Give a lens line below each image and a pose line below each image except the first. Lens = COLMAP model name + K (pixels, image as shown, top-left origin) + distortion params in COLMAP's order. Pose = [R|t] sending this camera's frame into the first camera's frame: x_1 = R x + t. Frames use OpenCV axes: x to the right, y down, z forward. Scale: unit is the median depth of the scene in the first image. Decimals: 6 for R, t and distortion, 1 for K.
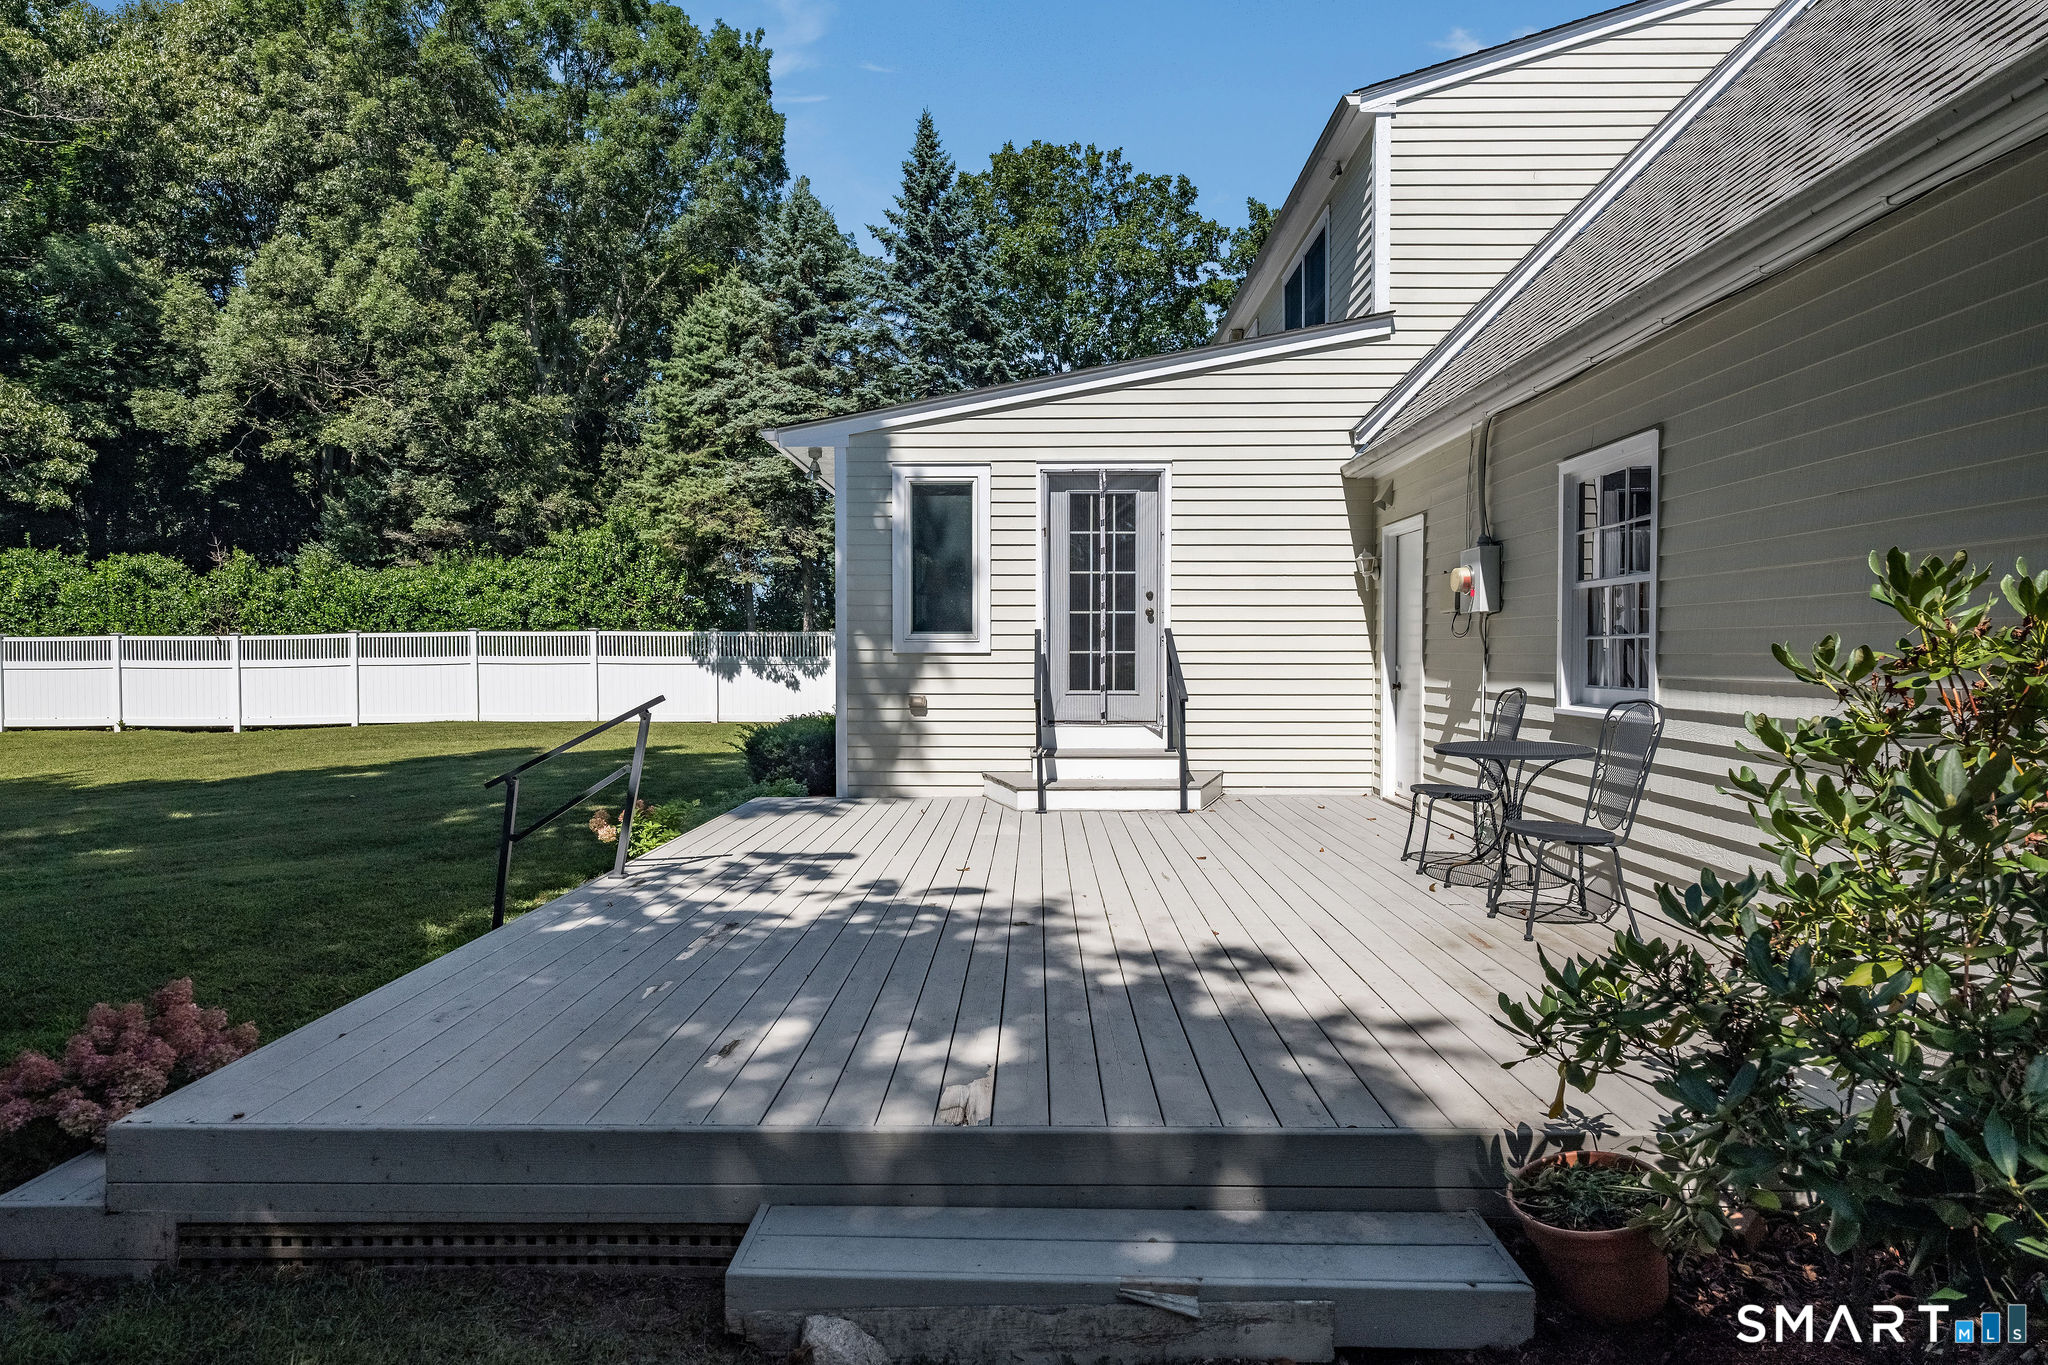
lens RADIAL K [[1106.4, 0, 1025.5], [0, 1106.4, 678.1], [0, 0, 1]] dist [0.002956, -0.003600]
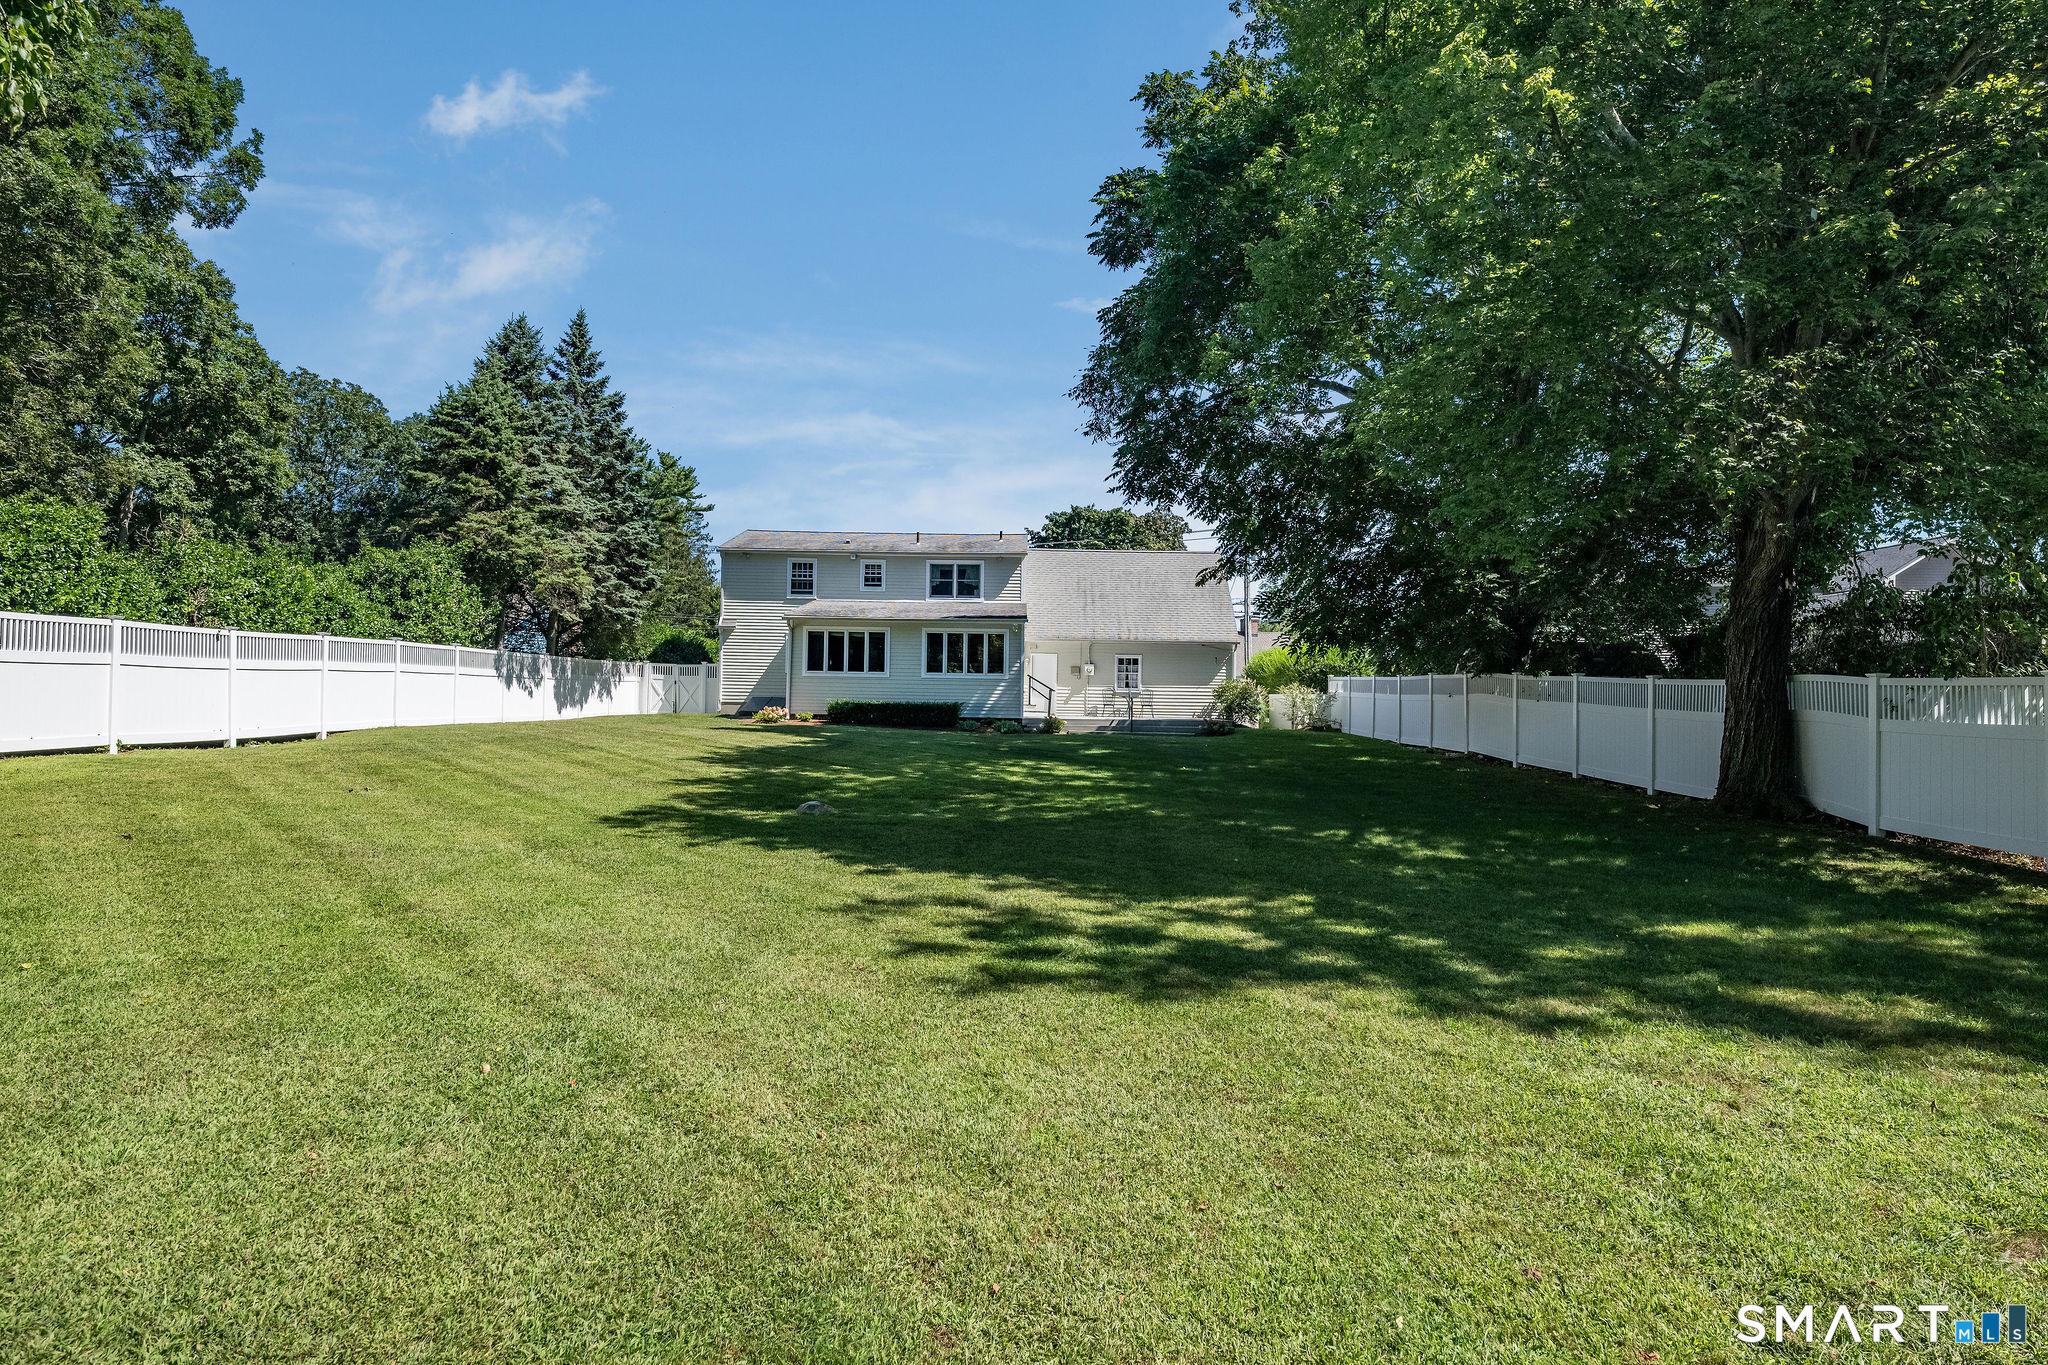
lens RADIAL K [[1106.4, 0, 1017.1], [0, 1106.4, 675.6], [0, 0, 1]] dist [0.002956, -0.003600]
pose [[-0.010855, 0.022265, 0.999693, -3.488254], [0.007776, 0.999724, -0.022181, 0.042049], [-0.999911, 0.007533, -0.011025, 0.947419]]
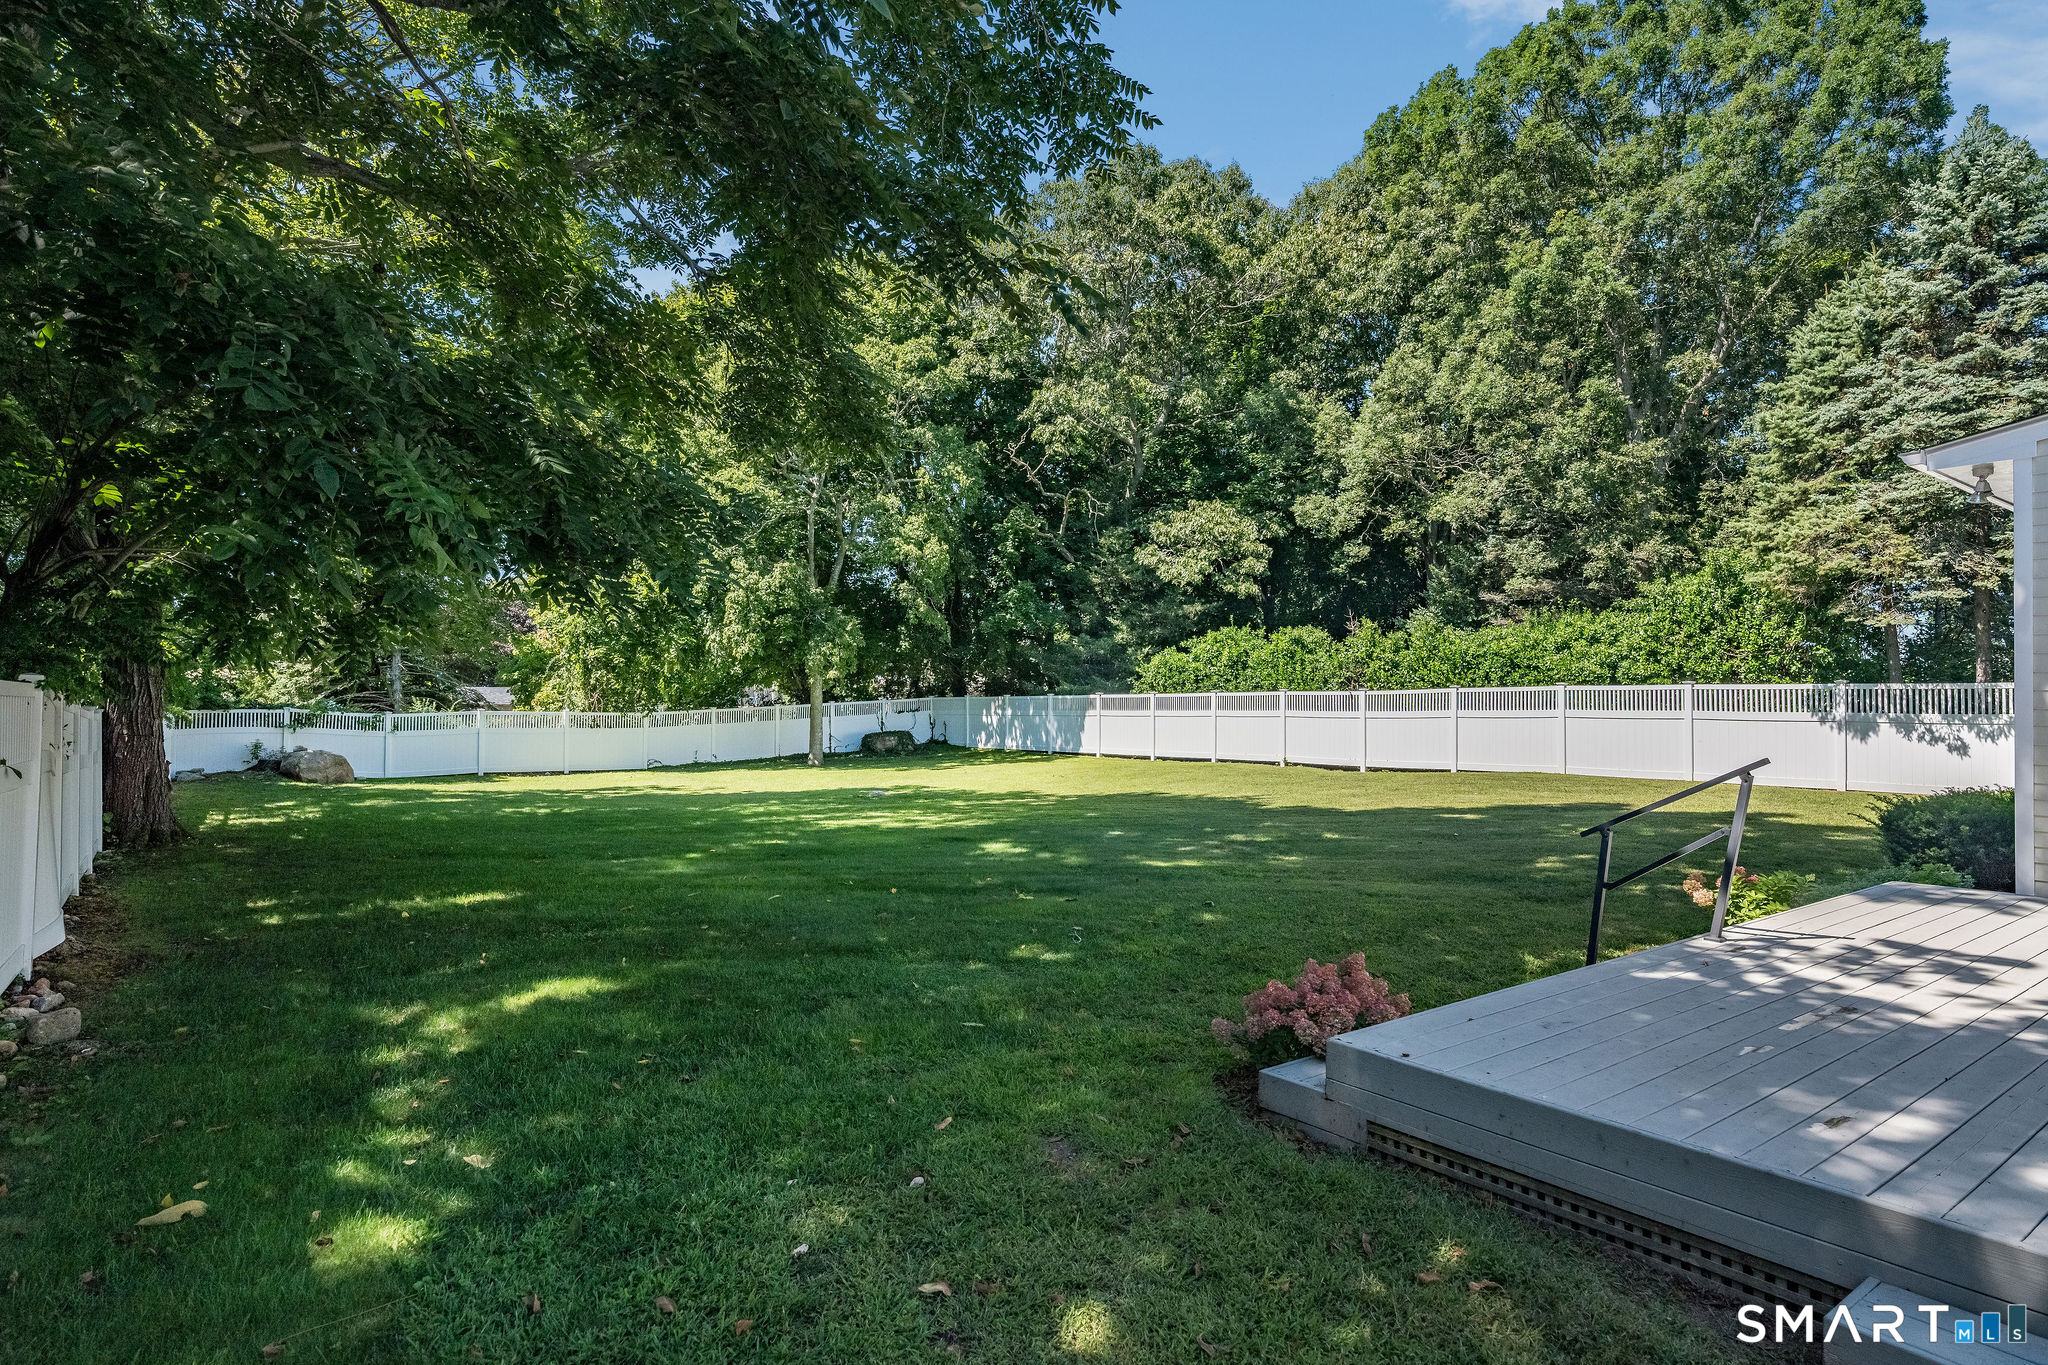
lens RADIAL K [[1106.4, 0, 1029.5], [0, 1106.4, 691.1], [0, 0, 1]] dist [0.002956, -0.003600]
pose [[0.615016, -0.004347, -0.788502, 0.014998], [-0.023957, 0.999420, -0.024196, -0.001638], [0.788150, 0.033771, 0.614555, -0.040420]]
